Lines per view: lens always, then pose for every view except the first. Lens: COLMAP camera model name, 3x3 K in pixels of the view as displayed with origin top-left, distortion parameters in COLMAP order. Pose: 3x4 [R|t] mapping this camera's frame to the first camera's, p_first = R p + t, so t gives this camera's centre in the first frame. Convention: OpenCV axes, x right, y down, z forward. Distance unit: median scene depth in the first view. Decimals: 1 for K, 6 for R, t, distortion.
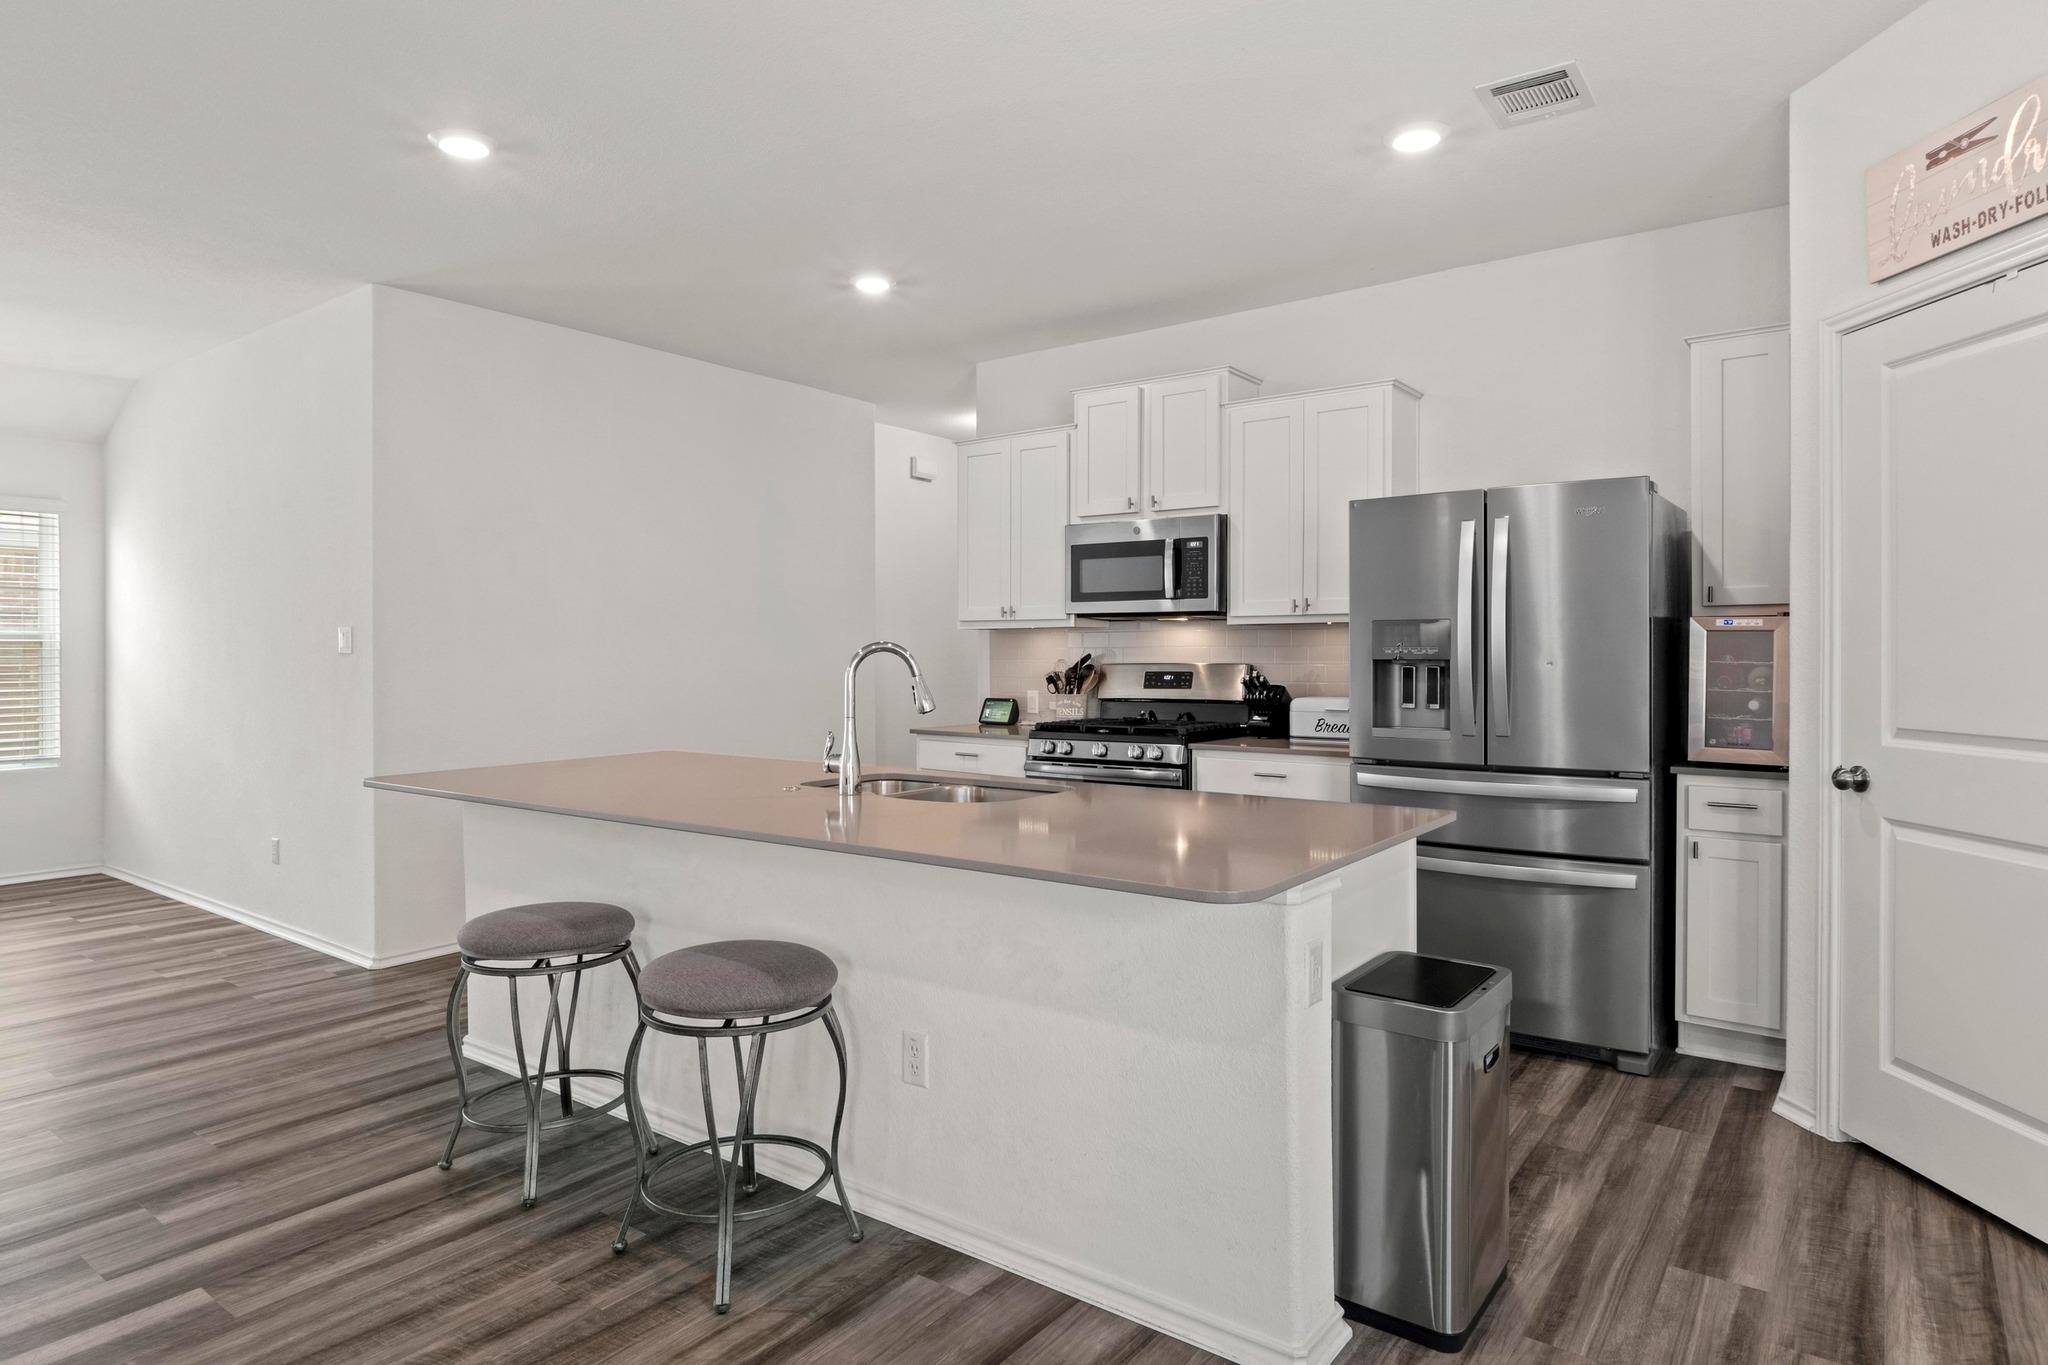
lens RADIAL K [[1176.7, 0, 1017.1], [0, 1176.7, 650.6], [0, 0, 1]] dist [0.001108, -0.000035]
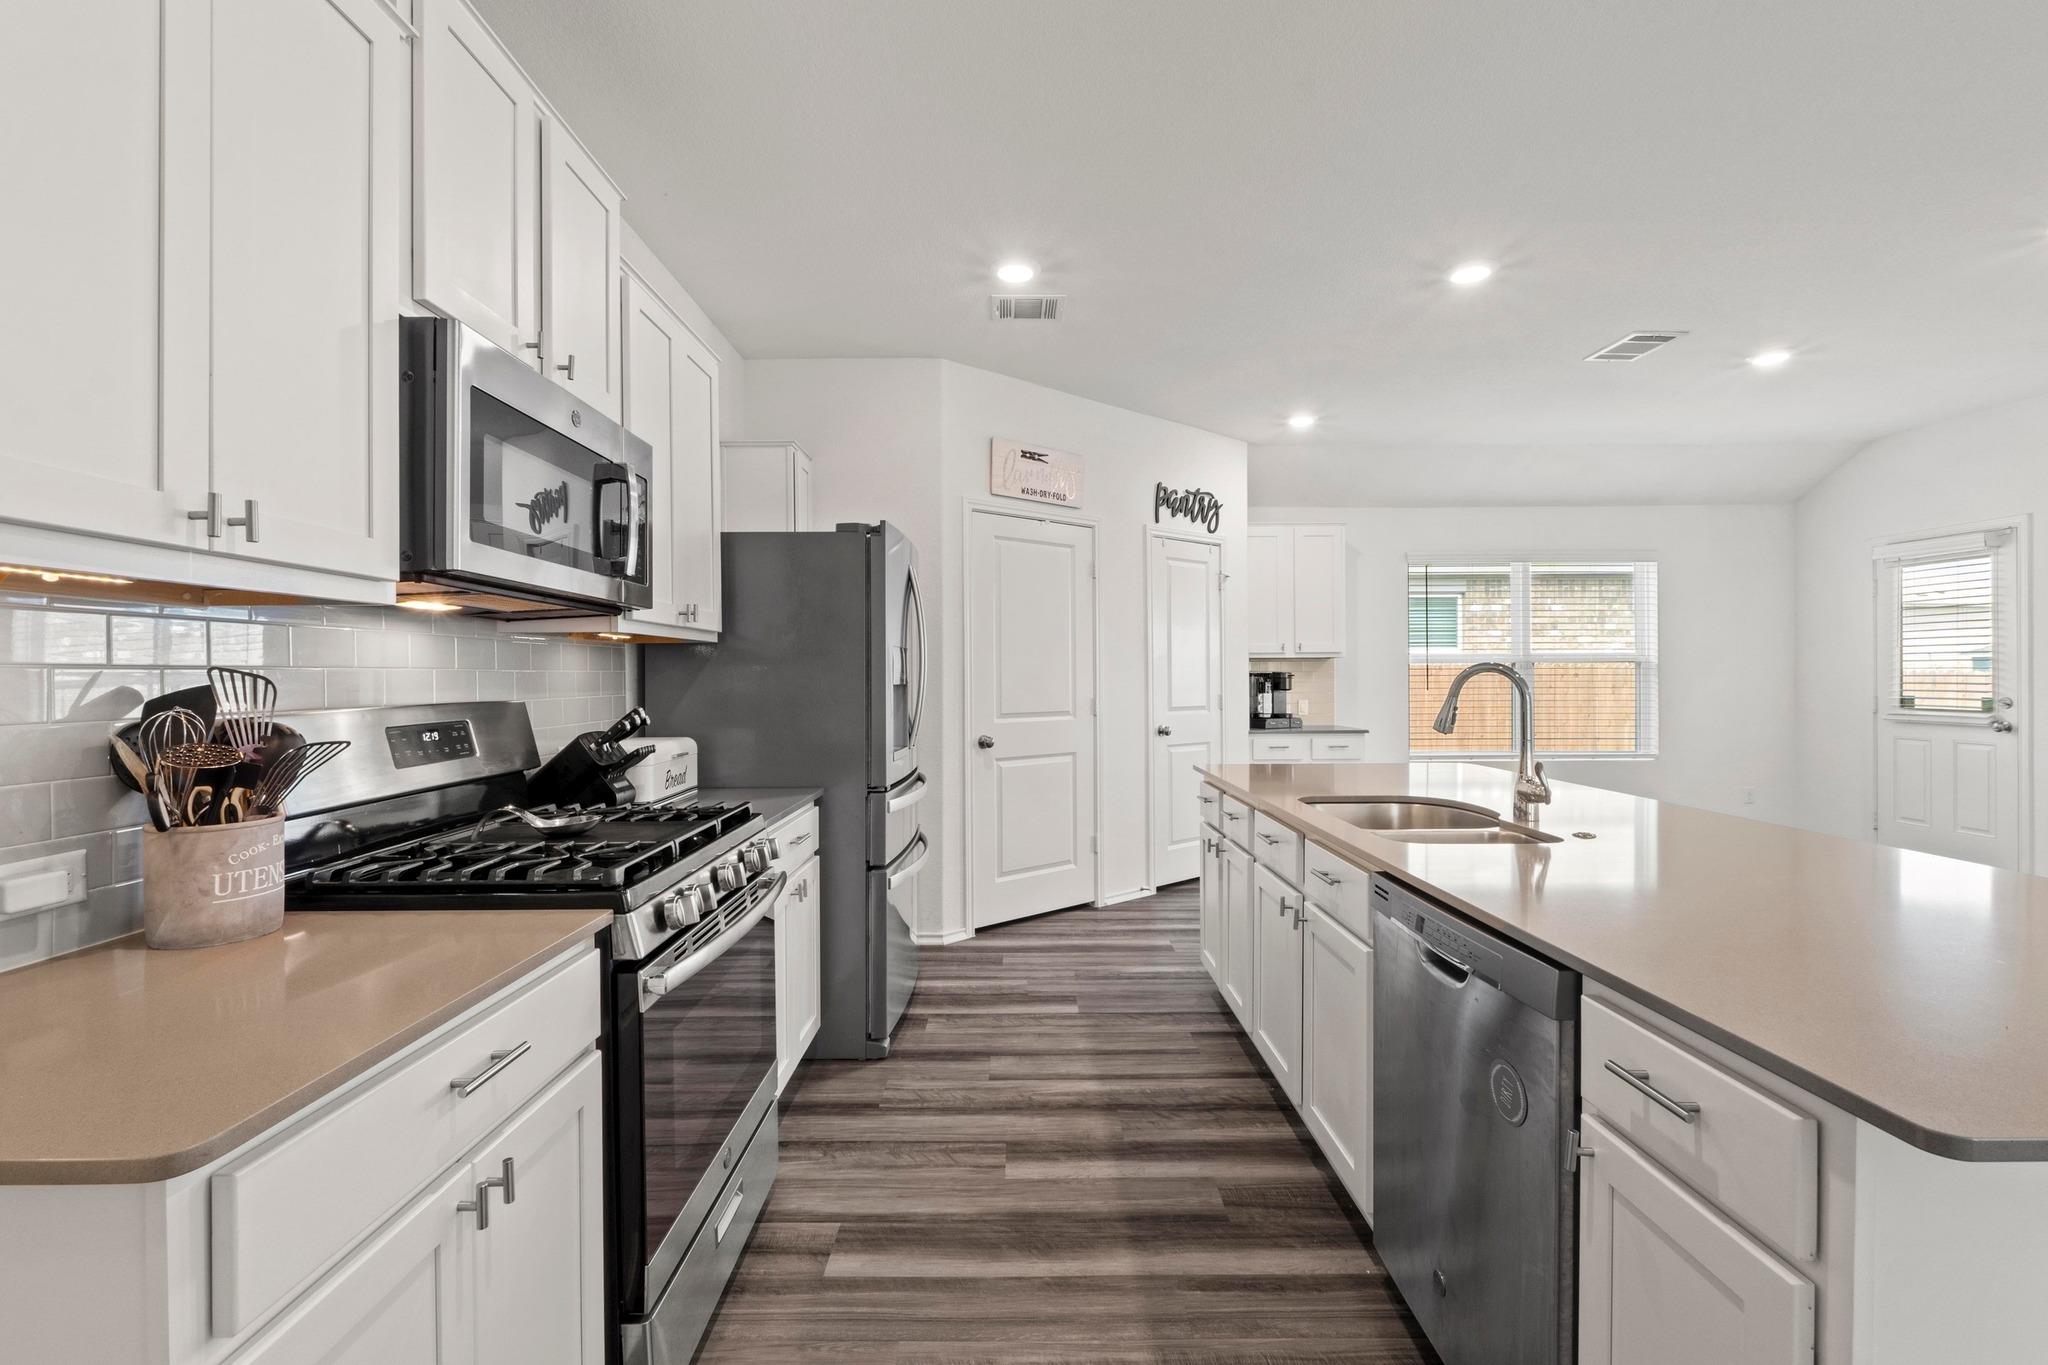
lens RADIAL K [[879.4, 0, 1014.2], [0, 879.4, 675.3], [0, 0, 1]] dist [-0.001381, 0.000021]
pose [[-0.602452, 0.004584, 0.798142, -0.313533], [0.003958, 0.999988, -0.002755, 0.001709], [-0.798146, 0.001500, -0.602463, 1.192843]]
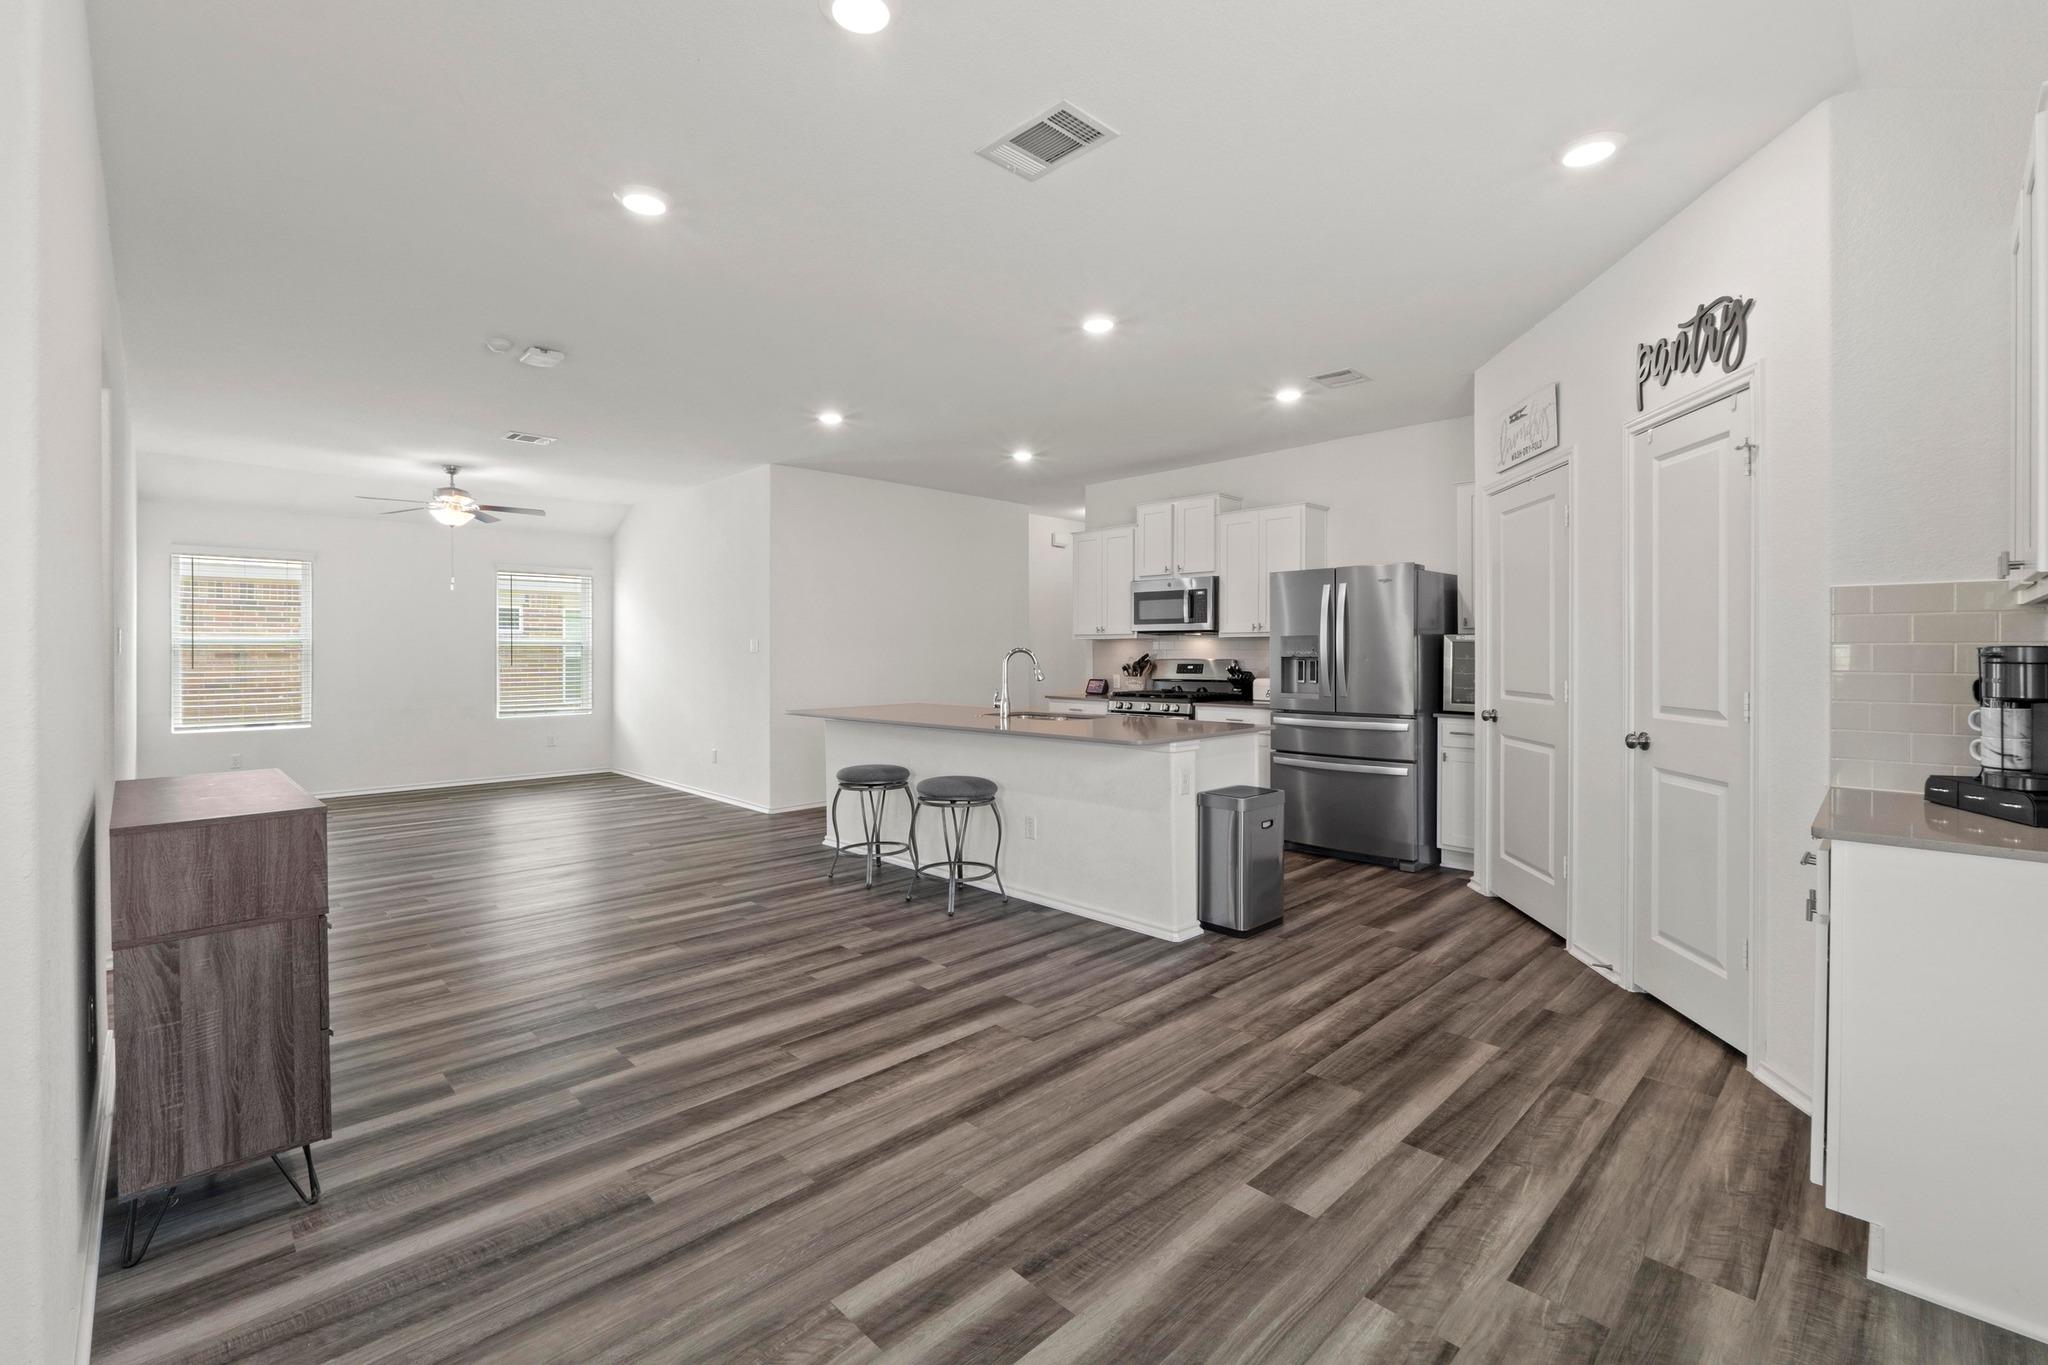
lens RADIAL K [[889.1, 0, 1026.3], [0, 889.1, 657.9], [0, 0, 1]] dist [-0.000584, -0.000013]
pose [[0.990247, 0.002017, -0.139305, 0.082794], [-0.000958, 0.999970, 0.007671, -0.001141], [0.139316, -0.007463, 0.990220, -0.410491]]
